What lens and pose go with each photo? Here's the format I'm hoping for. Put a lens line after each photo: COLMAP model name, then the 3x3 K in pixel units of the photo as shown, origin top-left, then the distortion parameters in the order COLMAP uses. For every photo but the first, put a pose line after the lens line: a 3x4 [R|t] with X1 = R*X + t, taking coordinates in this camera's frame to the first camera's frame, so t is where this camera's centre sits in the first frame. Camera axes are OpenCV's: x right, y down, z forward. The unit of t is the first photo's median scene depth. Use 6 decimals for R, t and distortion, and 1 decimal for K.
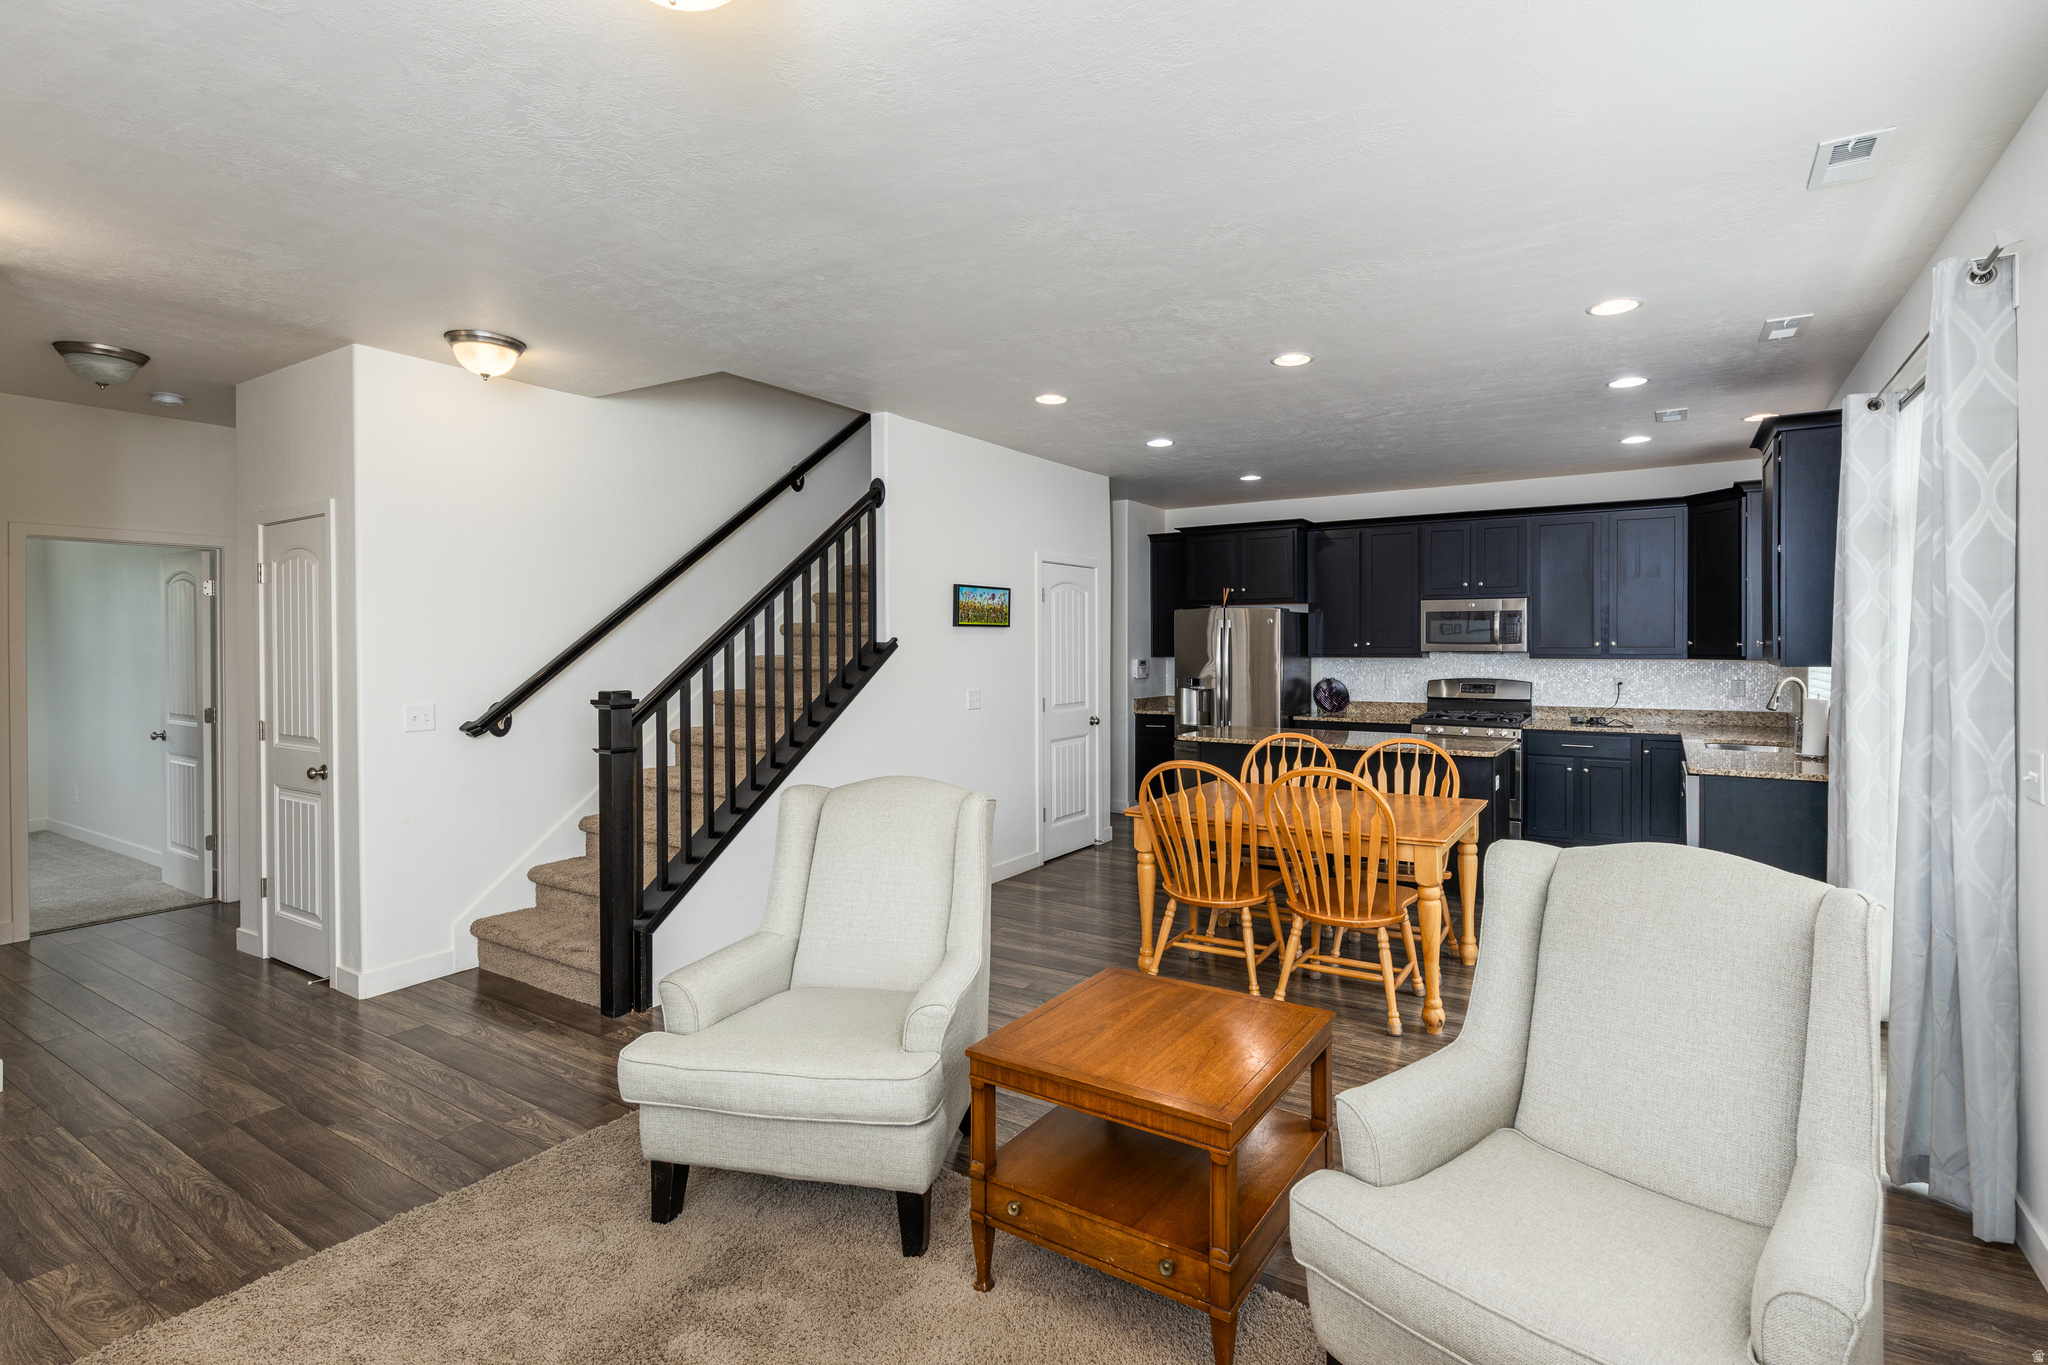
lens RADIAL K [[946.7, 0, 1090.8], [0, 946.7, 647.4], [0, 0, 1]] dist [-0.001353, -0.000075]
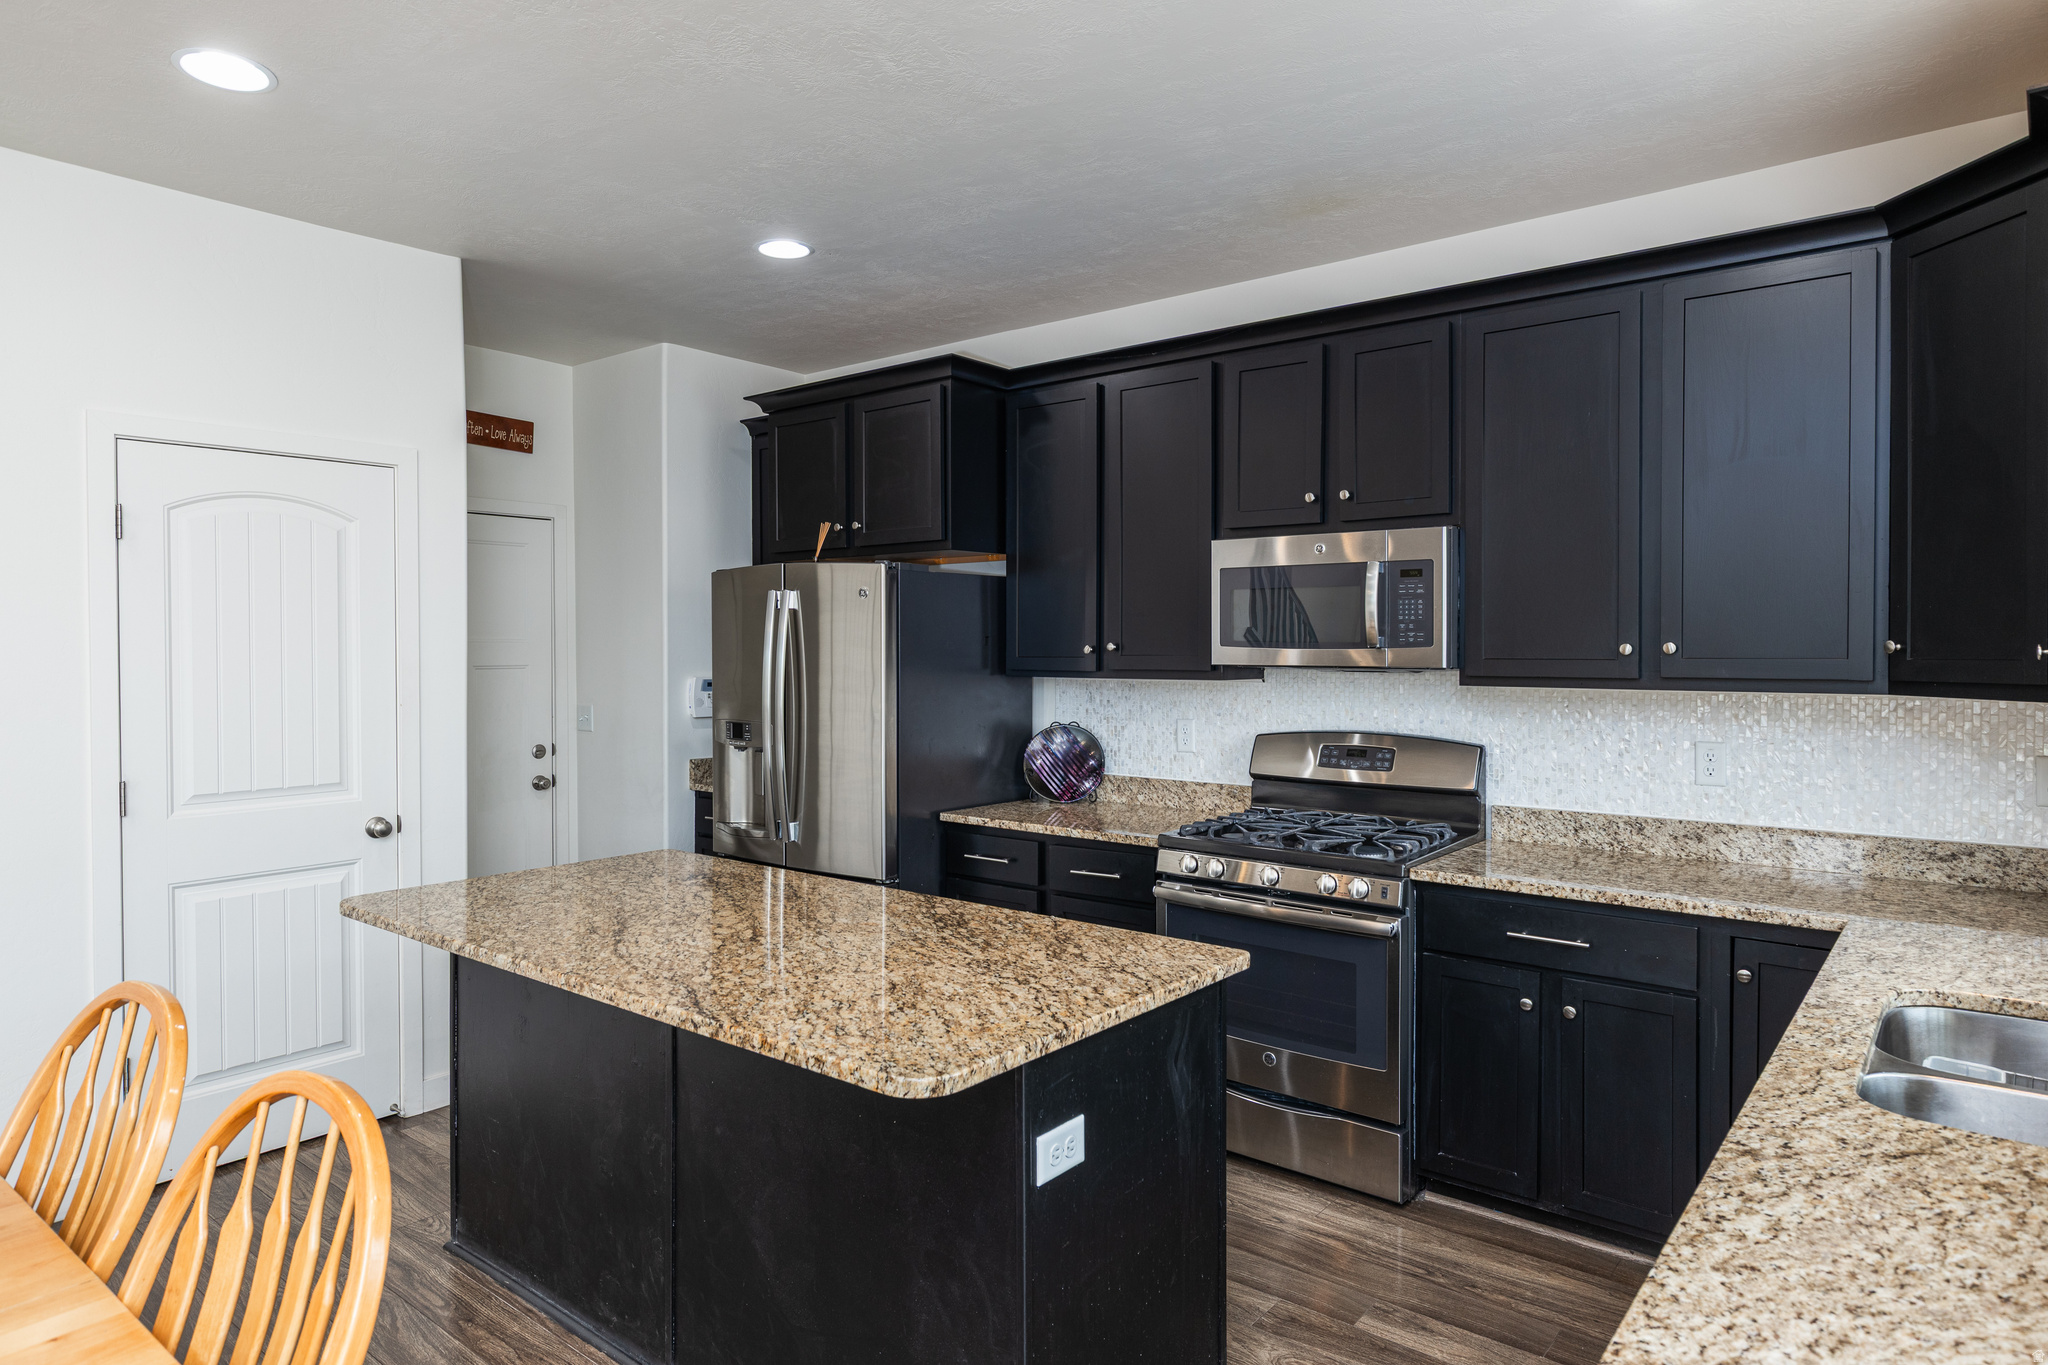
lens RADIAL K [[1190.3, 0, 1053.3], [0, 1190.3, 644.3], [0, 0, 1]] dist [0.001430, -0.000564]
pose [[0.990834, 0.002007, -0.135070, 0.366037], [-0.002389, 0.999994, -0.002665, -0.003525], [0.135064, 0.002963, 0.990832, 0.501533]]
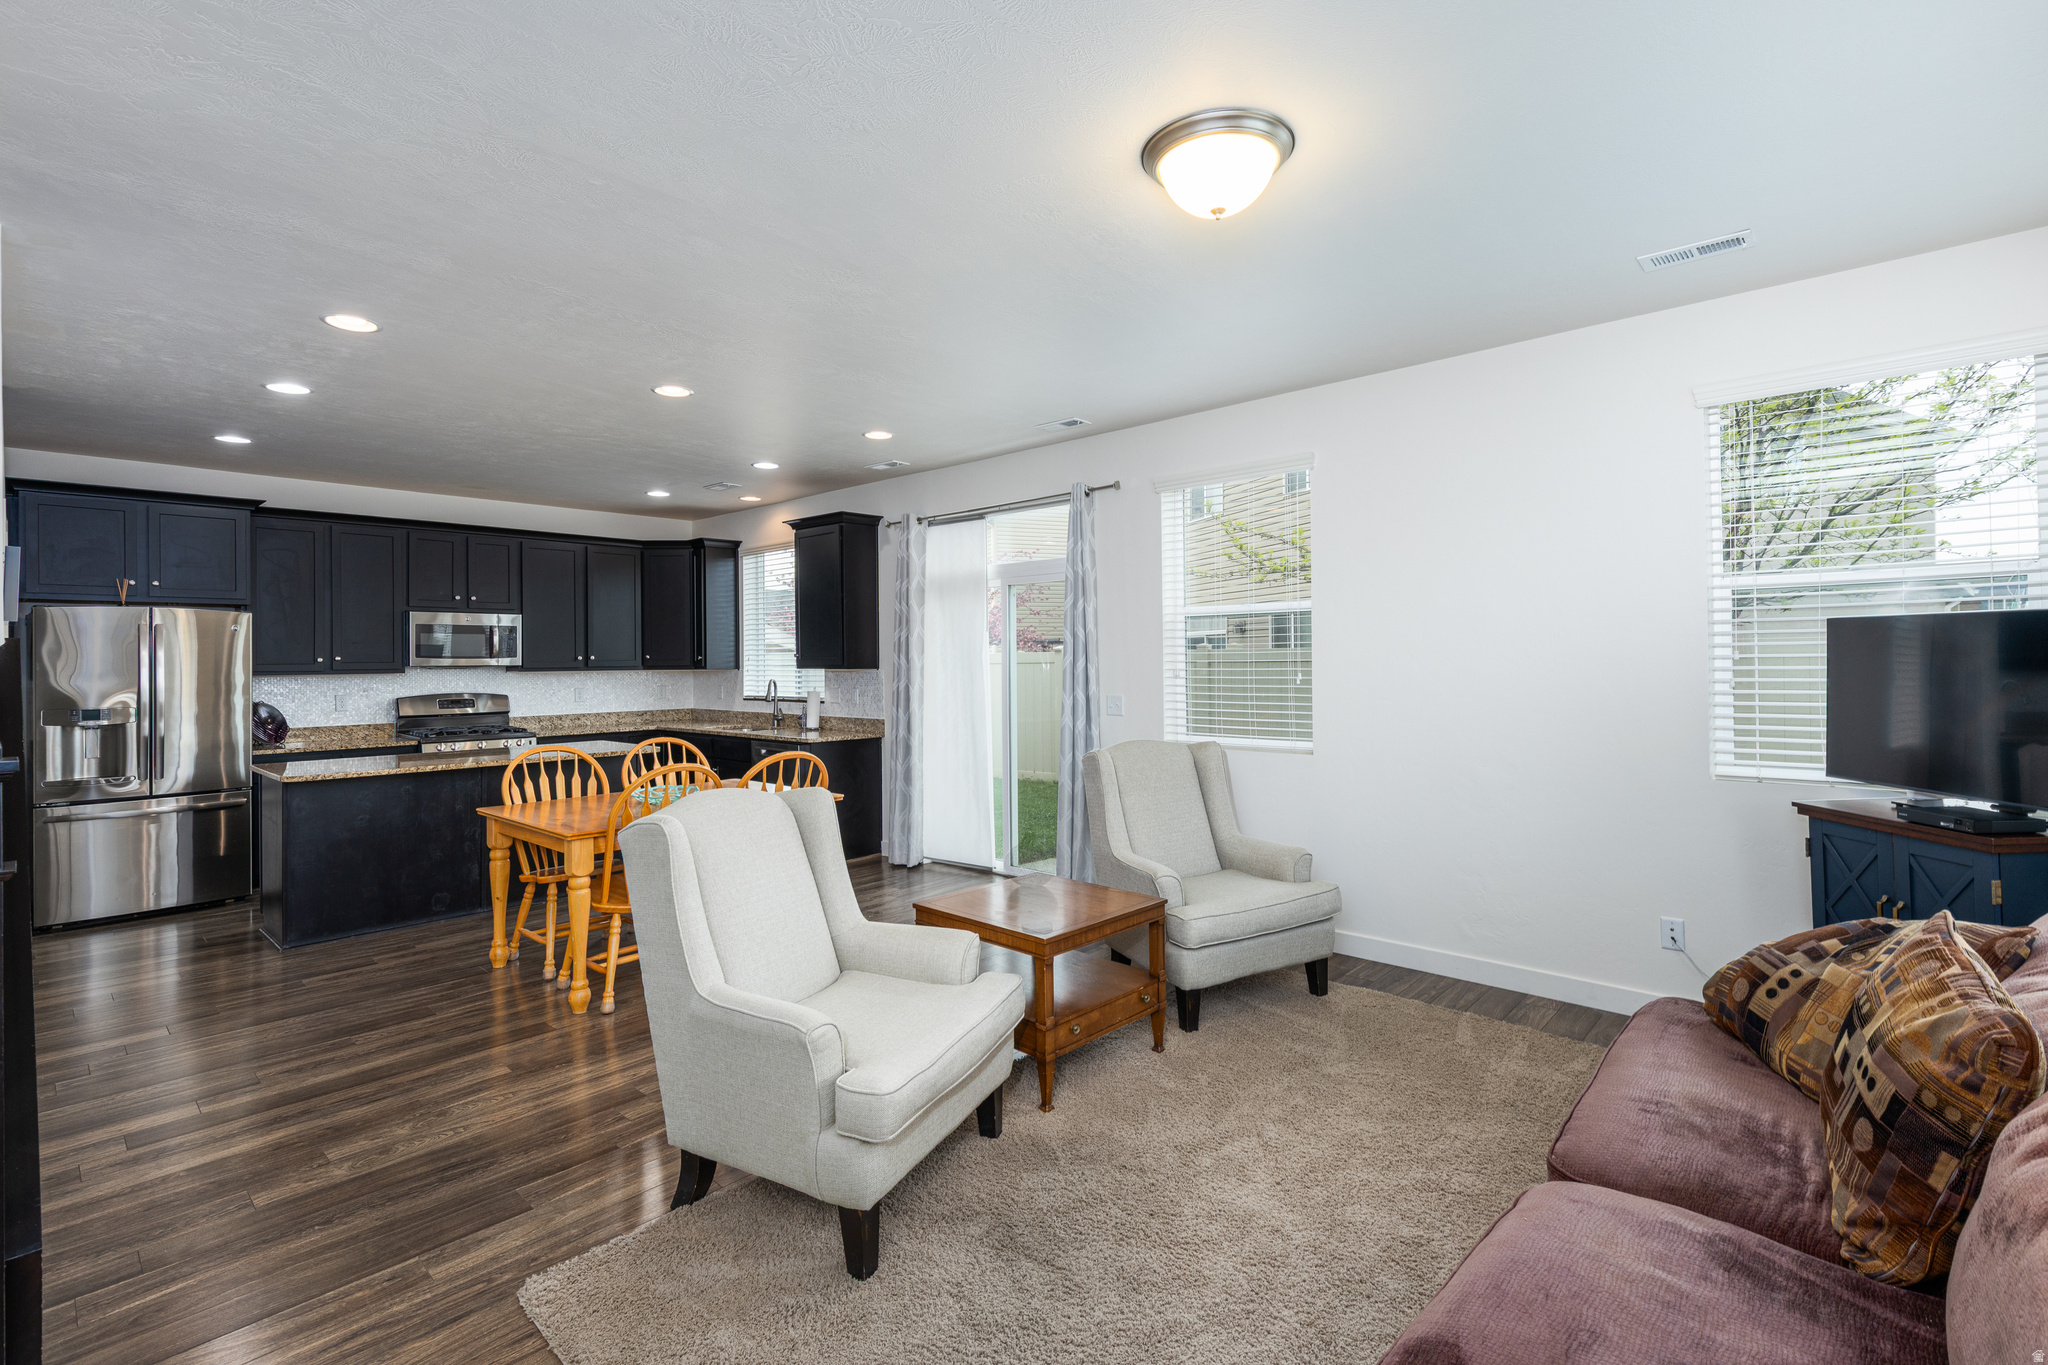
lens RADIAL K [[926.8, 0, 1030.3], [0, 926.8, 653.8], [0, 0, 1]] dist [0.002788, 0.000487]
pose [[0.201517, 0.007300, 0.979458, -0.439648], [0.012262, 0.999875, -0.009975, 0.008812], [-0.979408, 0.014021, 0.201402, 0.229343]]
